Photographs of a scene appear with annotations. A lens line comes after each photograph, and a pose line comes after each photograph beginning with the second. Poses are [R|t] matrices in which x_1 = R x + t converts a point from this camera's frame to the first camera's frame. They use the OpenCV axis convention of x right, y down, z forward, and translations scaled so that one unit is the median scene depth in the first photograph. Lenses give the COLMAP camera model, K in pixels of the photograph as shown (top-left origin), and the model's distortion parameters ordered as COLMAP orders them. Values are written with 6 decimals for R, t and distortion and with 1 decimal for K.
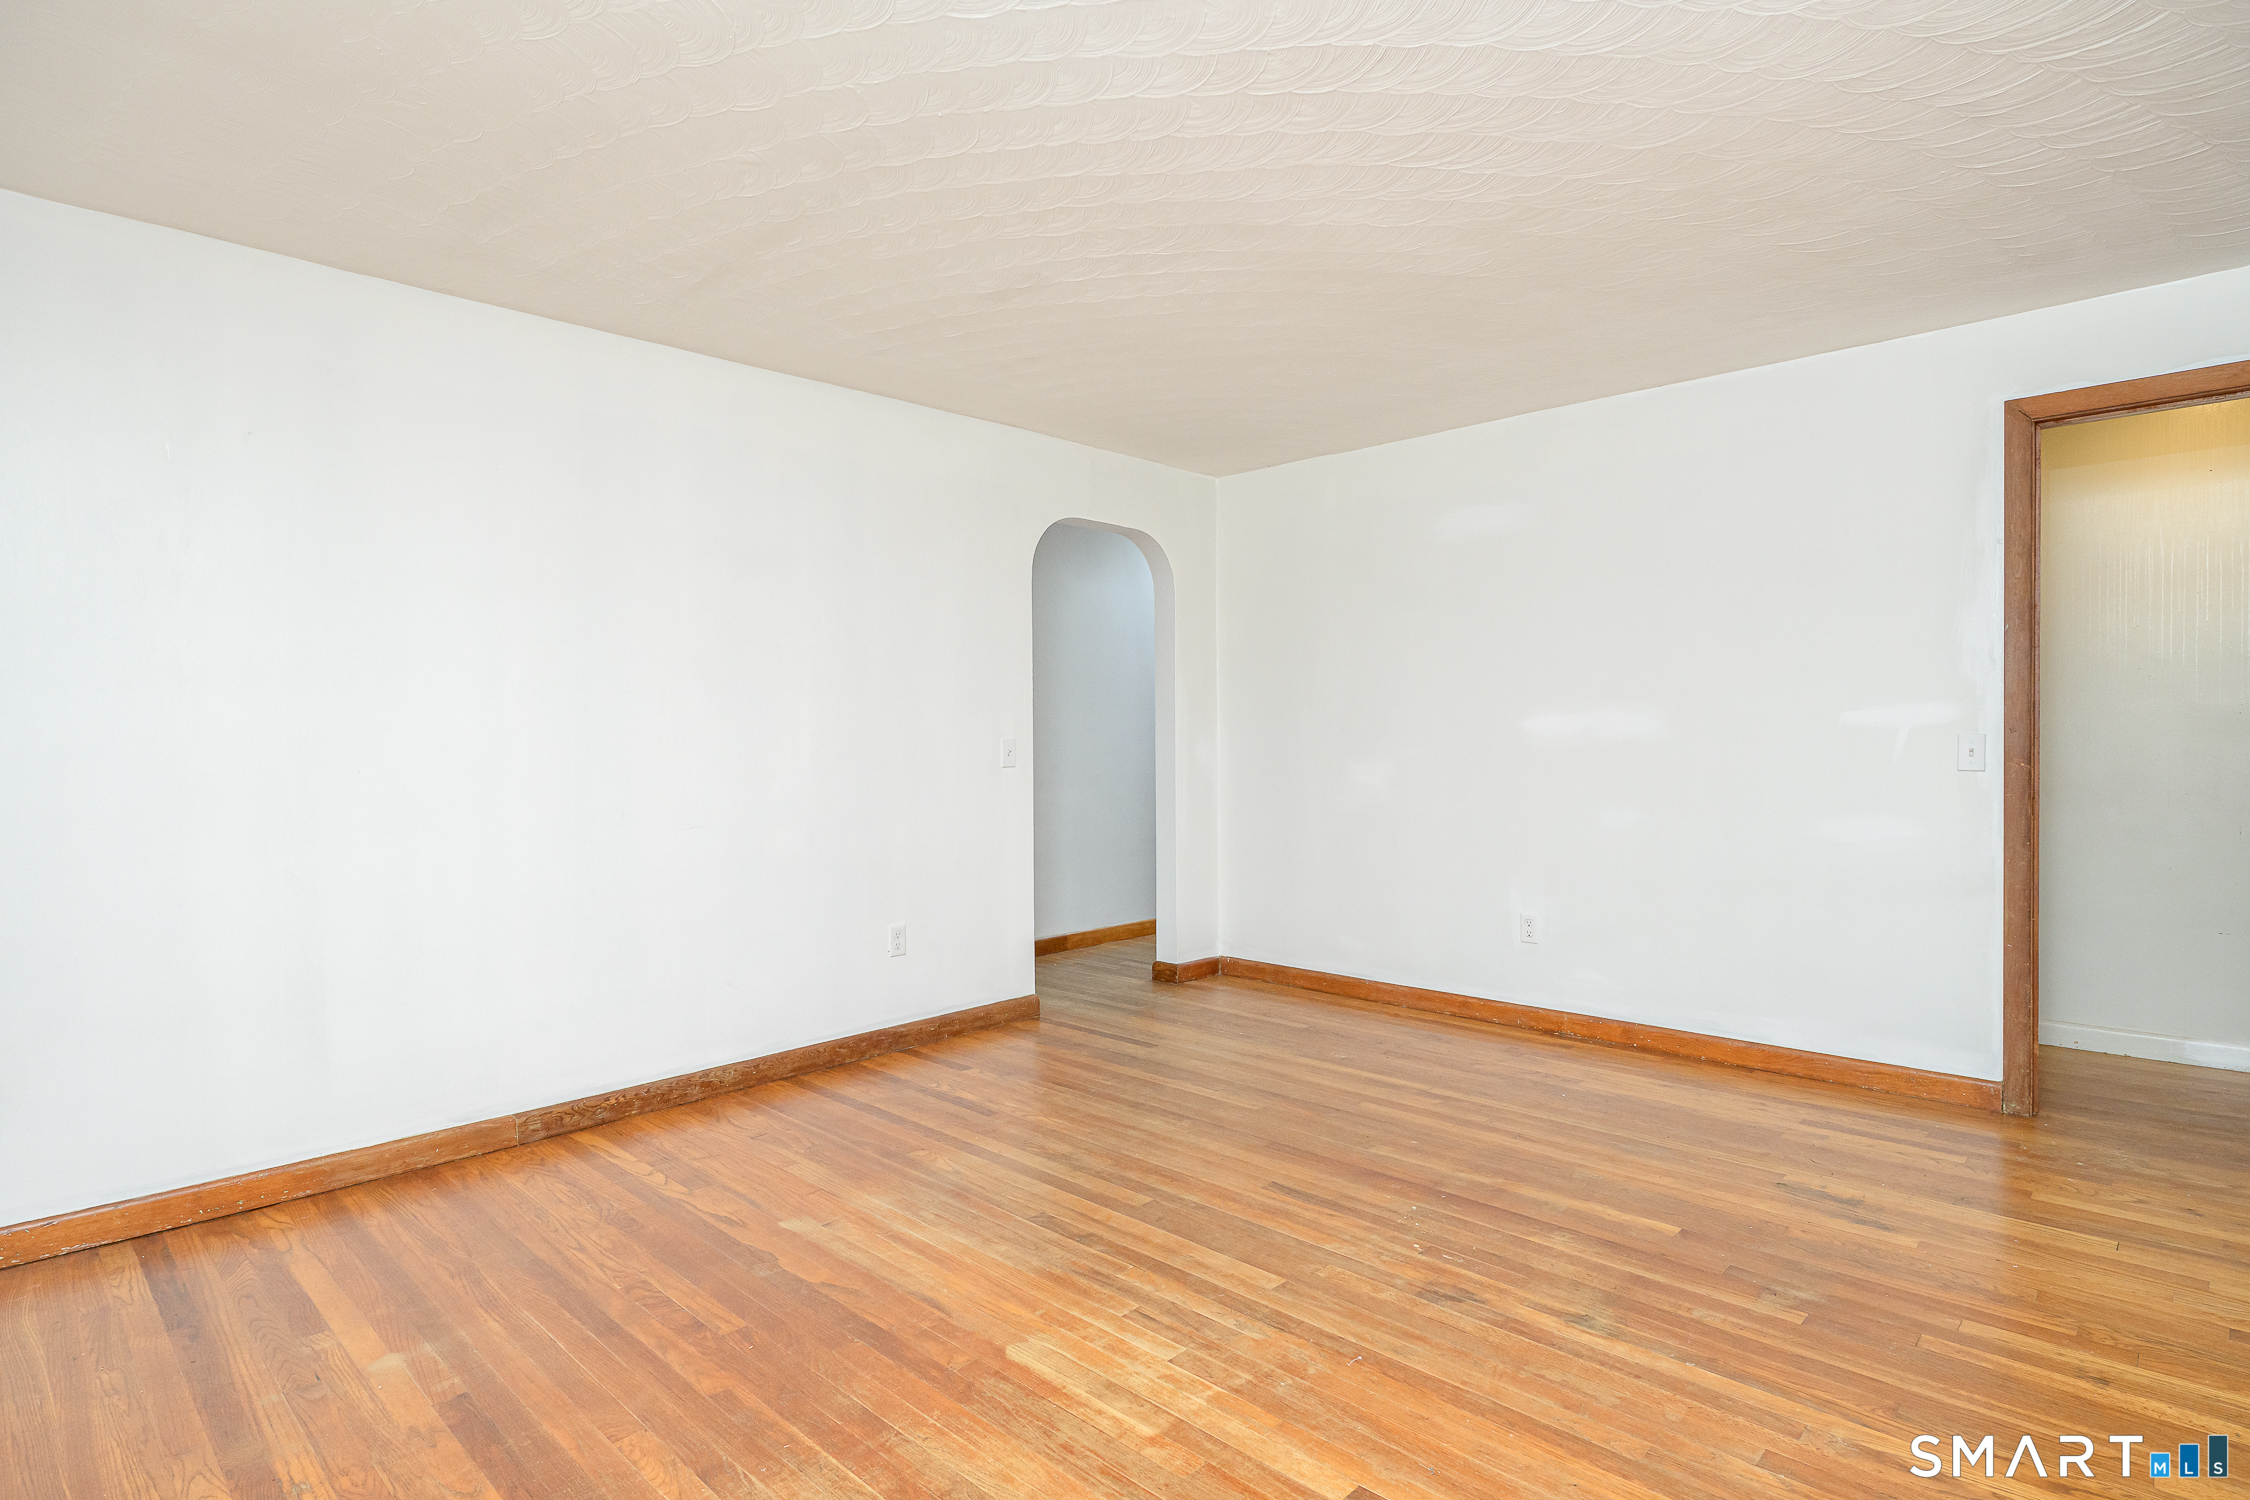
lens RADIAL K [[1175.2, 0, 1114.7], [0, 1175.2, 740.5], [0, 0, 1]] dist [-0.004628, -0.000703]
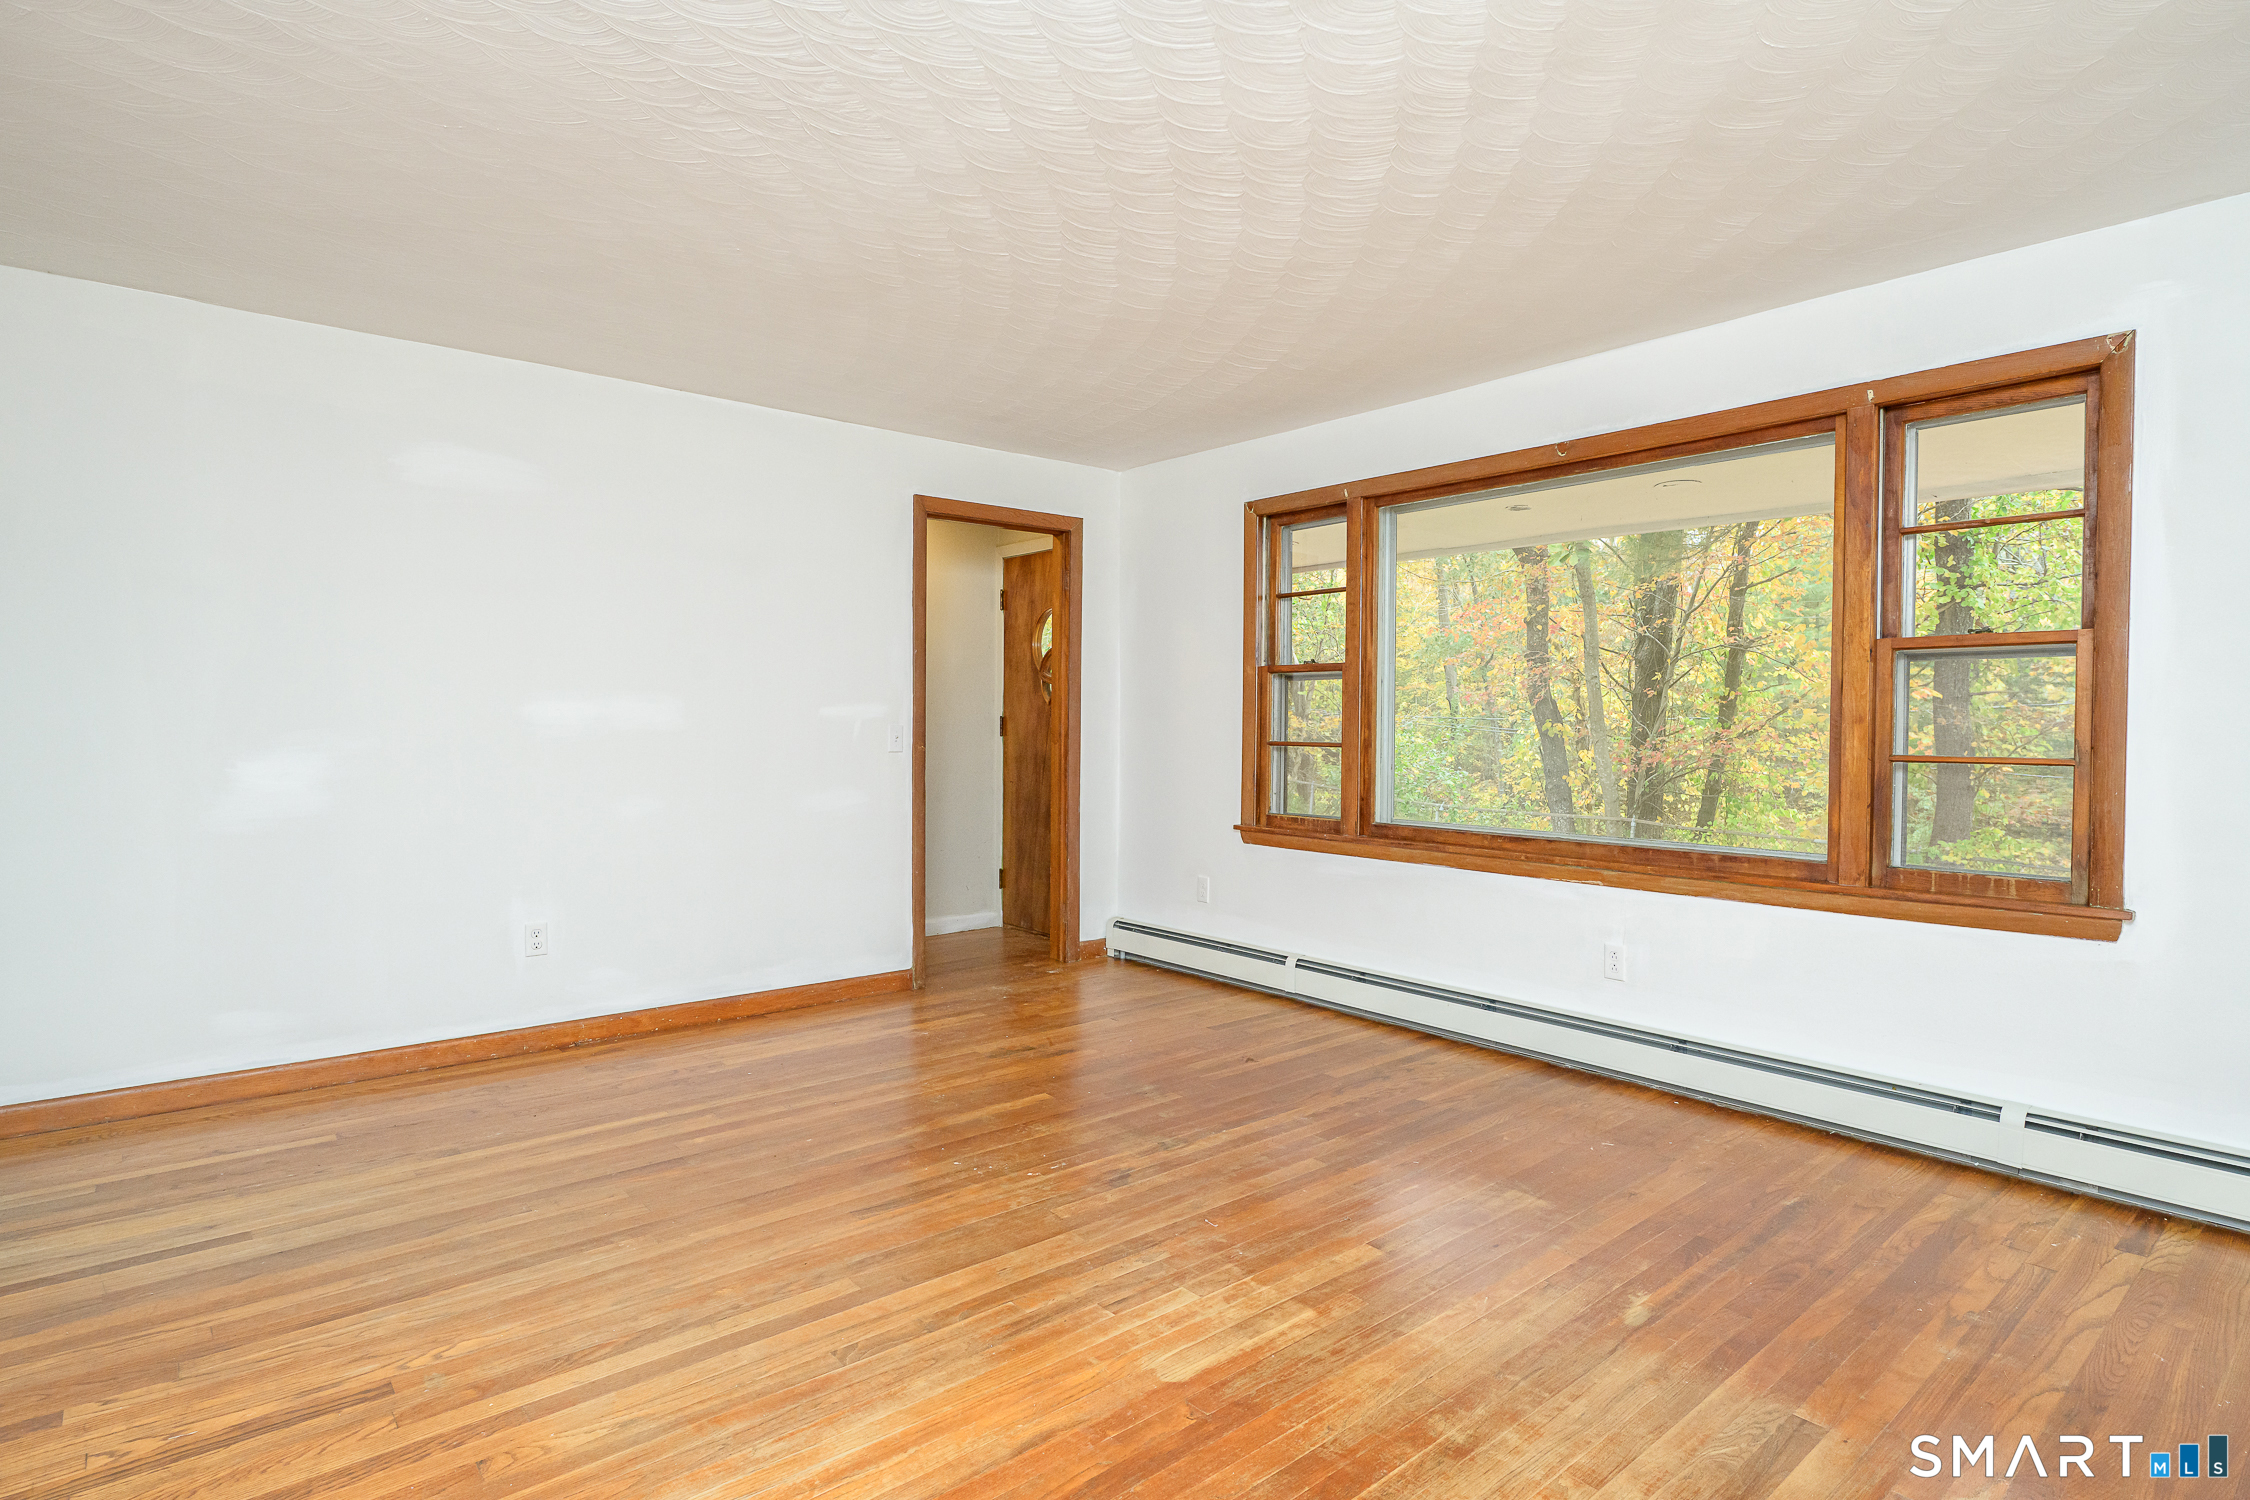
lens RADIAL K [[1175.2, 0, 1127.8], [0, 1175.2, 752.1], [0, 0, 1]] dist [-0.004628, -0.000703]
pose [[0.086077, -0.017981, 0.996126, -0.864897], [0.005175, 0.999832, 0.017601, 0.003446], [-0.996275, 0.003640, 0.086155, 0.812388]]
